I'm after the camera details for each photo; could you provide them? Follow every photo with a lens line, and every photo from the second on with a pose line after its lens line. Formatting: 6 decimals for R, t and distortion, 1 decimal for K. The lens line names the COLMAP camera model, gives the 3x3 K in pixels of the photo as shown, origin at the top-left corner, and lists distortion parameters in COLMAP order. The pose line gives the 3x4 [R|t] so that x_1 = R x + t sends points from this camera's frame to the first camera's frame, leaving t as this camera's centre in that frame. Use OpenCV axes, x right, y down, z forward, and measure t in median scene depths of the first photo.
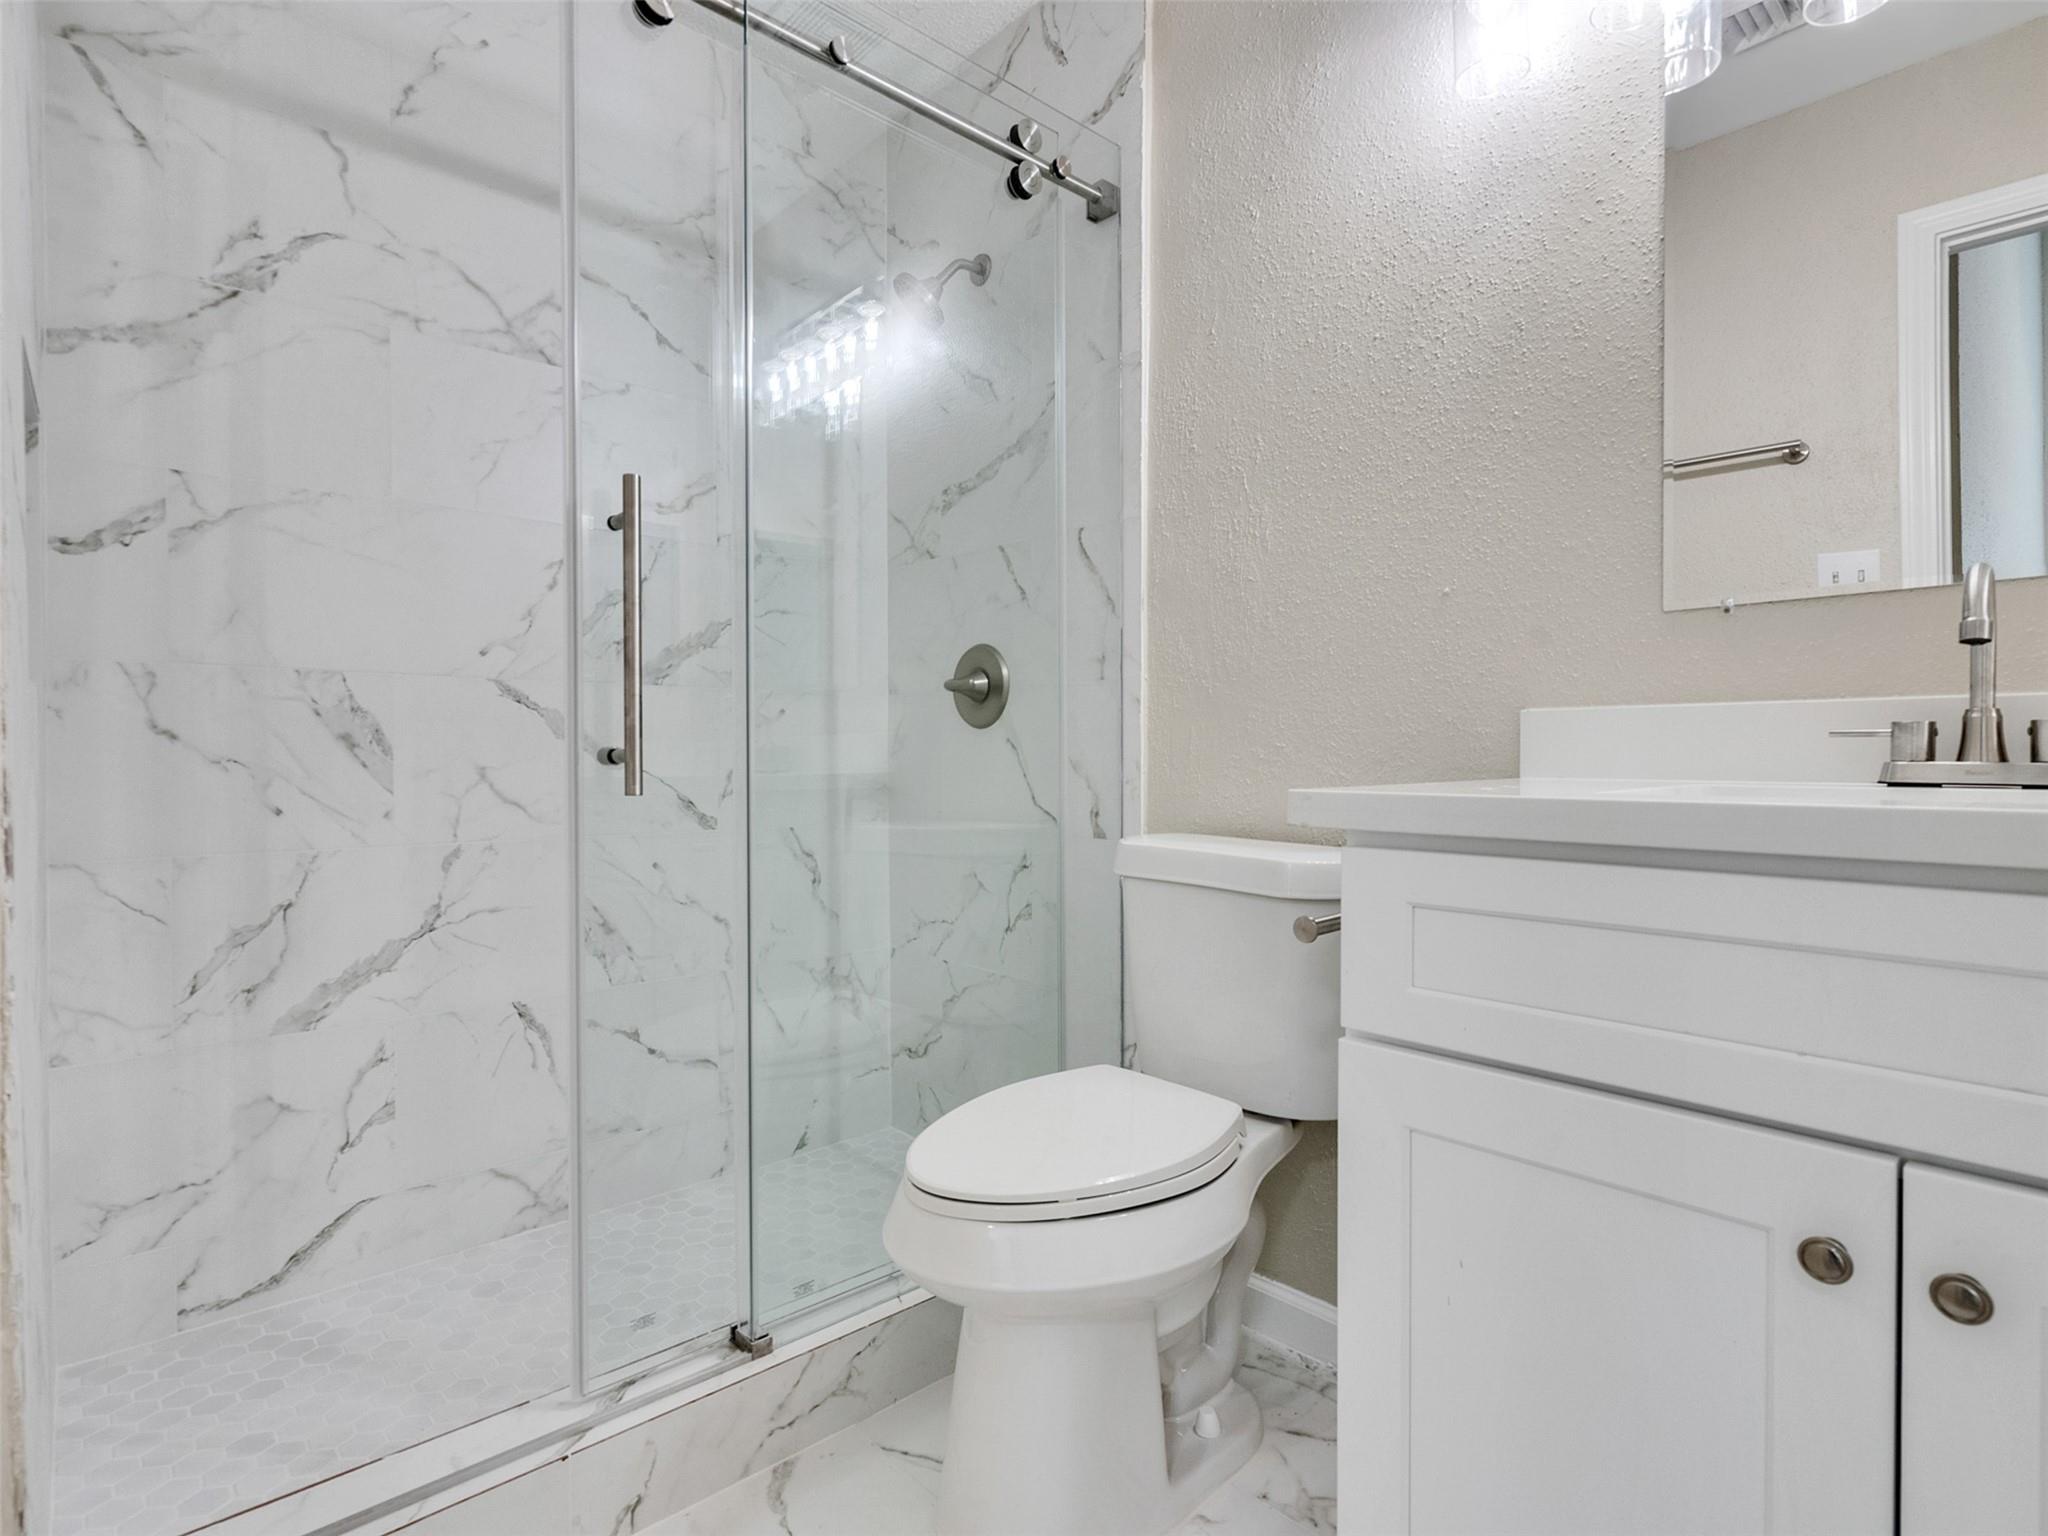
lens RADIAL K [[1049.2, 0, 1016.1], [0, 1049.2, 767.6], [0, 0, 1]] dist [-0.001949, 0.002420]
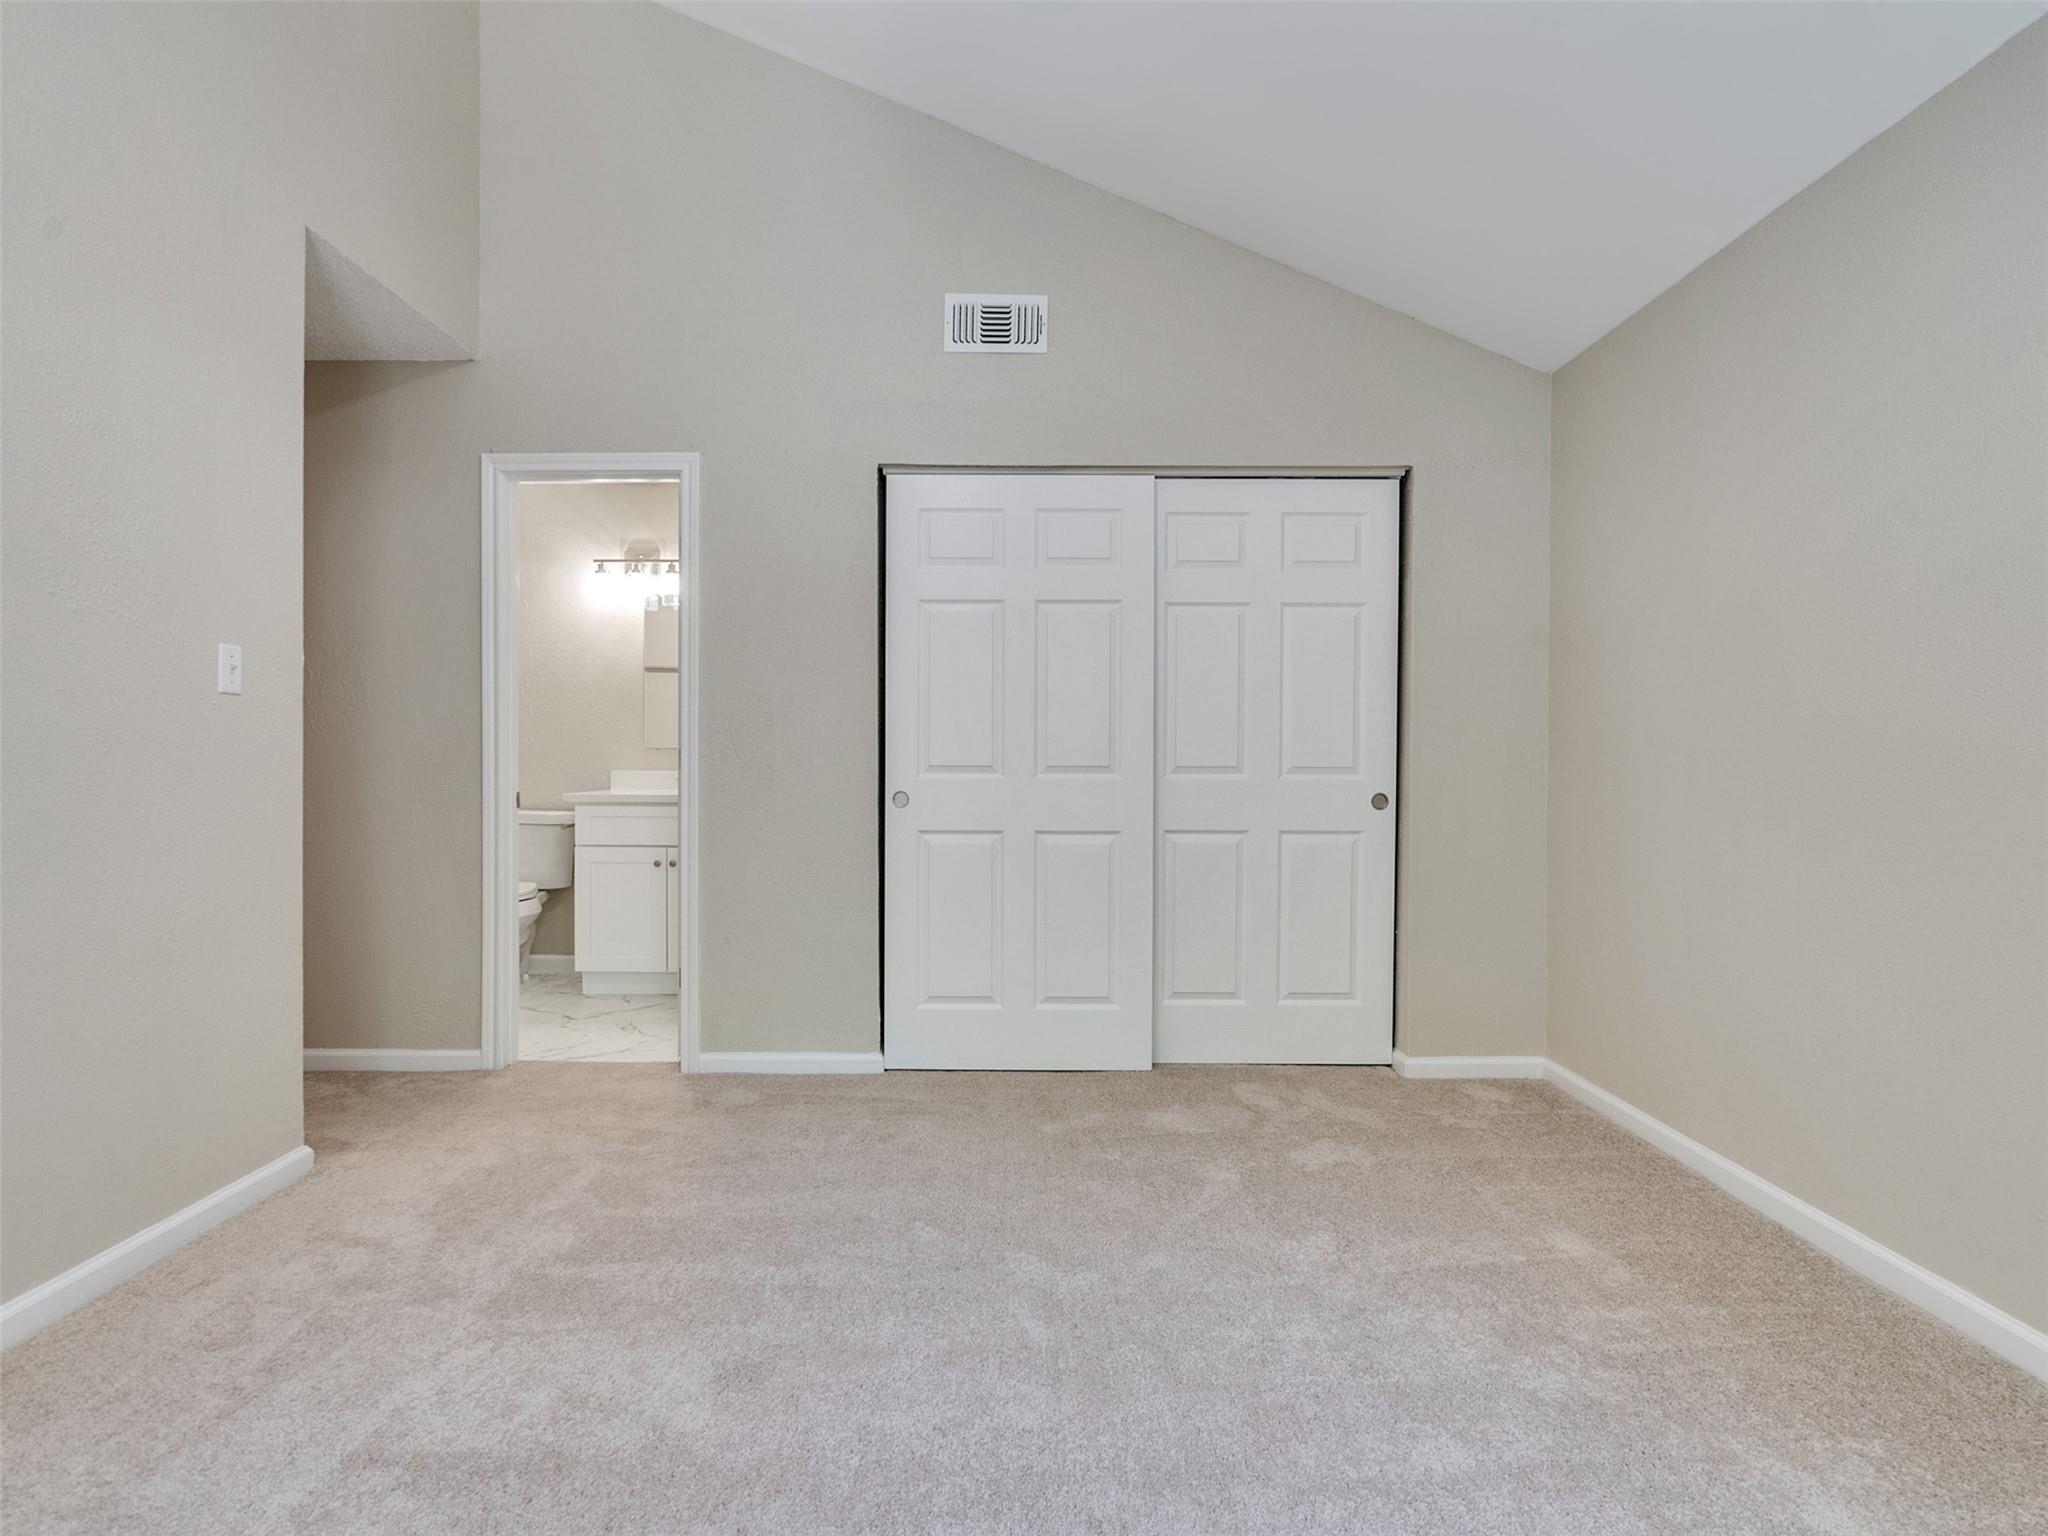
lens RADIAL K [[1049.2, 0, 1018.0], [0, 1049.2, 764.9], [0, 0, 1]] dist [-0.001949, 0.002420]
pose [[0.676259, -0.008971, 0.736610, -1.569393], [0.006411, 0.999960, 0.006293, -0.112791], [-0.736636, 0.000467, 0.676289, -3.157113]]
